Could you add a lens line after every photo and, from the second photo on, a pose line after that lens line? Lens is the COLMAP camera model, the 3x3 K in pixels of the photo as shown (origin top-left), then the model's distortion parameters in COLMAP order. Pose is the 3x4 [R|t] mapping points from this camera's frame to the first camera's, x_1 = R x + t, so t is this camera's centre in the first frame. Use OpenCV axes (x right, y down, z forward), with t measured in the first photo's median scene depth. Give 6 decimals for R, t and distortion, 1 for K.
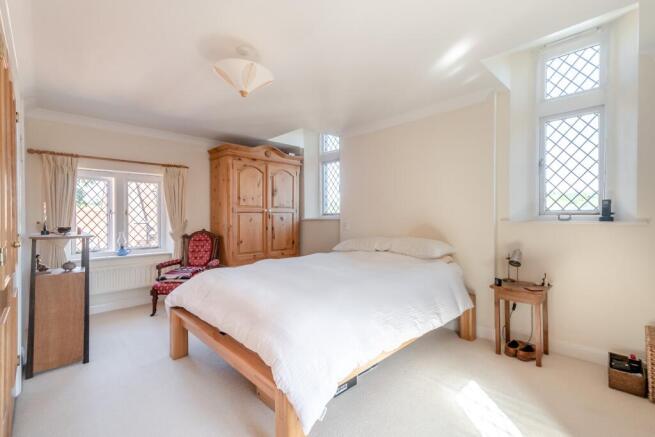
lens RADIAL K [[289.4, 0, 328.4], [0, 289.4, 217.2], [0, 0, 1]] dist [0.004433, -0.000330]
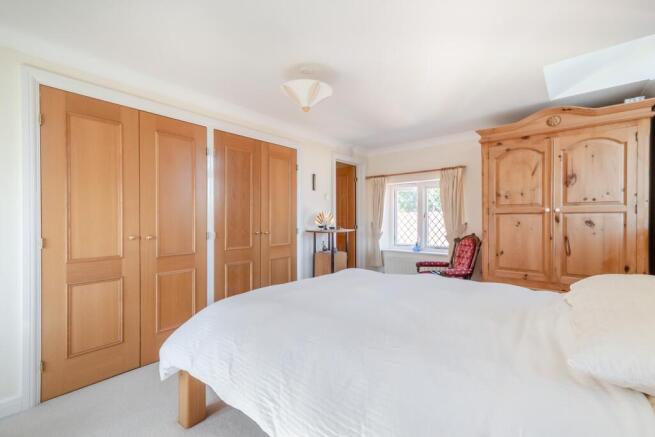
lens RADIAL K [[289.4, 0, 327.7], [0, 289.4, 218.7], [0, 0, 1]] dist [0.004433, -0.000330]
pose [[0.094951, 0.001268, -0.995481, 0.384913], [-0.004780, 0.999988, 0.000817, -0.001839], [0.995470, 0.004681, 0.094956, 0.450242]]
